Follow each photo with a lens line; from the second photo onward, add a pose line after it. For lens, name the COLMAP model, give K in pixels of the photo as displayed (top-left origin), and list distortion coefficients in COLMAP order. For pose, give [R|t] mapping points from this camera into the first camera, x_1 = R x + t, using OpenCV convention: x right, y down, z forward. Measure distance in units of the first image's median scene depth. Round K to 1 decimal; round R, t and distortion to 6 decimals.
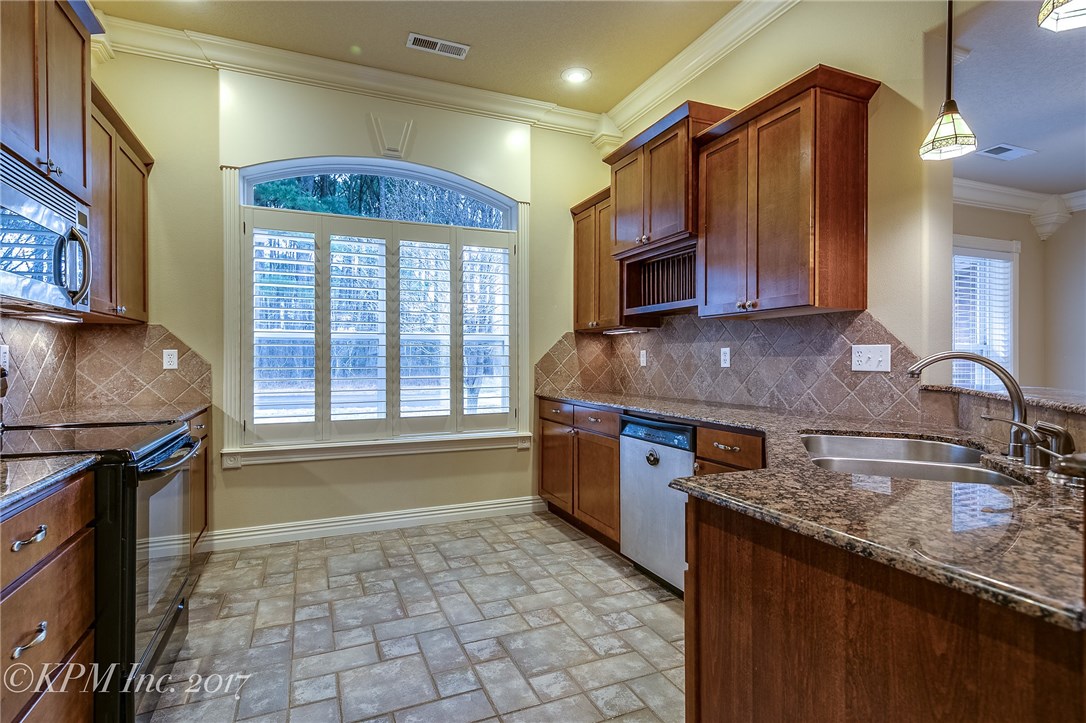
lens RADIAL K [[528.8, 0, 543.3], [0, 528.8, 356.7], [0, 0, 1]] dist [0.017276, 0.000187]
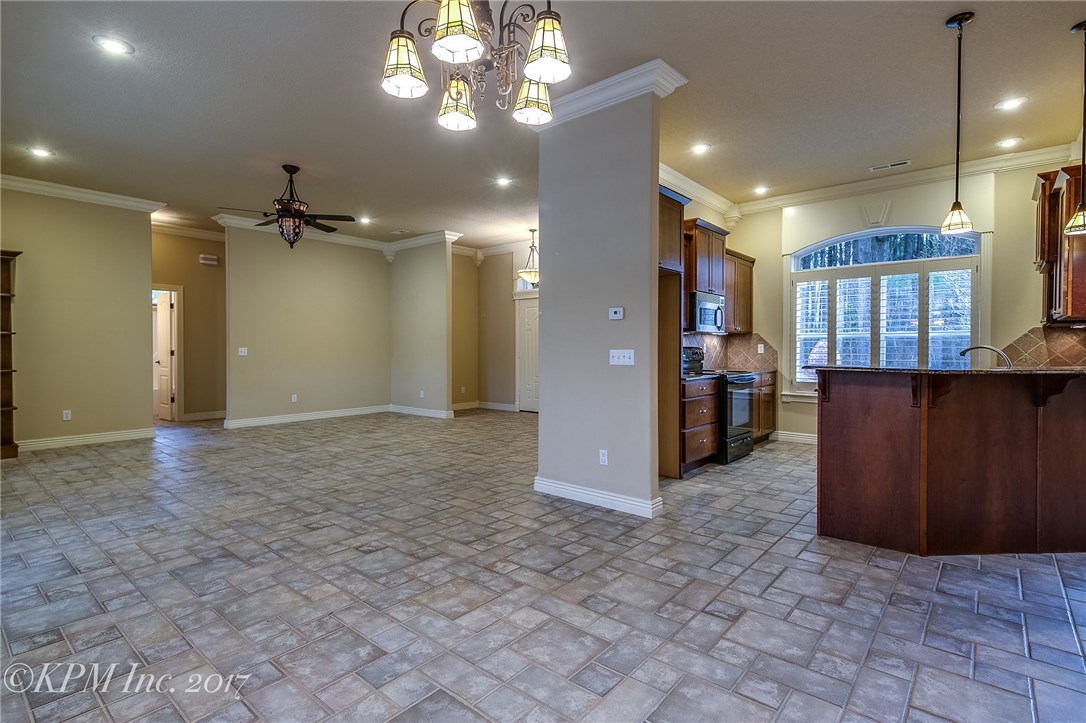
lens RADIAL K [[528.8, 0, 547.6], [0, 528.8, 353.2], [0, 0, 1]] dist [0.017276, 0.000187]
pose [[0.446771, 0.009232, -0.894601, 0.836561], [0.002952, 0.999926, 0.011794, -0.005102], [0.894644, -0.007910, 0.446710, -0.736914]]
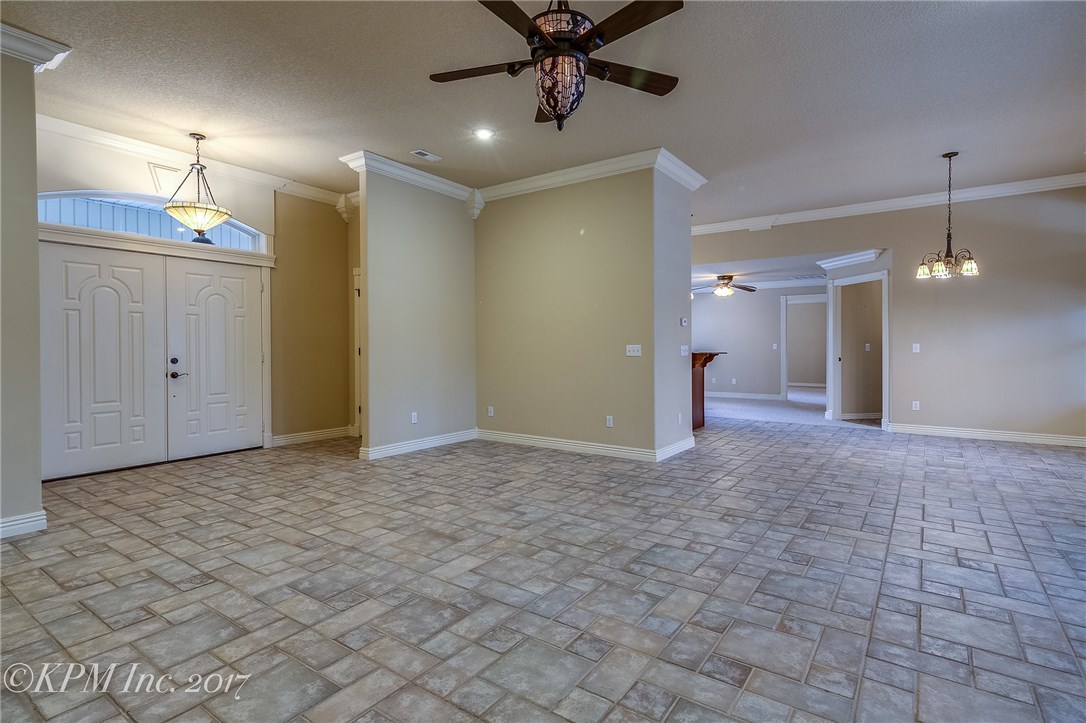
lens RADIAL K [[528.8, 0, 532.9], [0, 528.8, 355.2], [0, 0, 1]] dist [0.017276, 0.000187]
pose [[0.866550, -0.009712, 0.498996, -1.476984], [-0.001593, 0.999752, 0.022224, -0.002723], [-0.499088, -0.020053, 0.866319, -1.361854]]
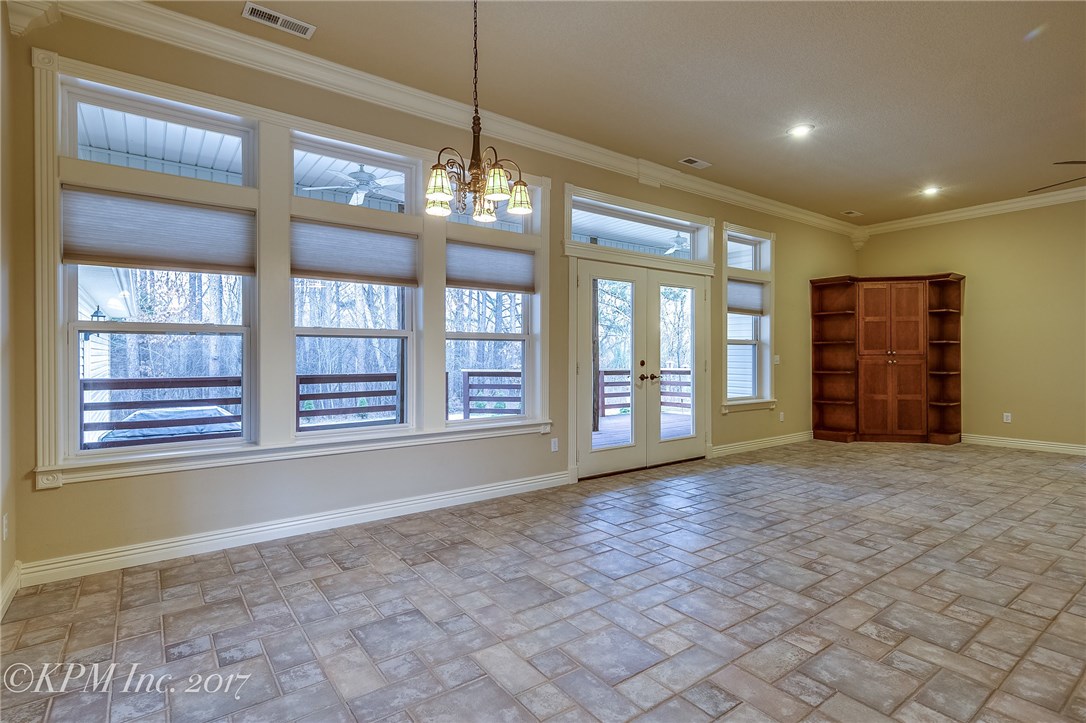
lens RADIAL K [[528.8, 0, 541.7], [0, 528.8, 353.6], [0, 0, 1]] dist [0.017276, 0.000187]
pose [[-0.975212, 0.001994, -0.221265, 0.498617], [0.003374, 0.999977, -0.005861, 0.000183], [0.221248, -0.006462, -0.975196, 0.157726]]
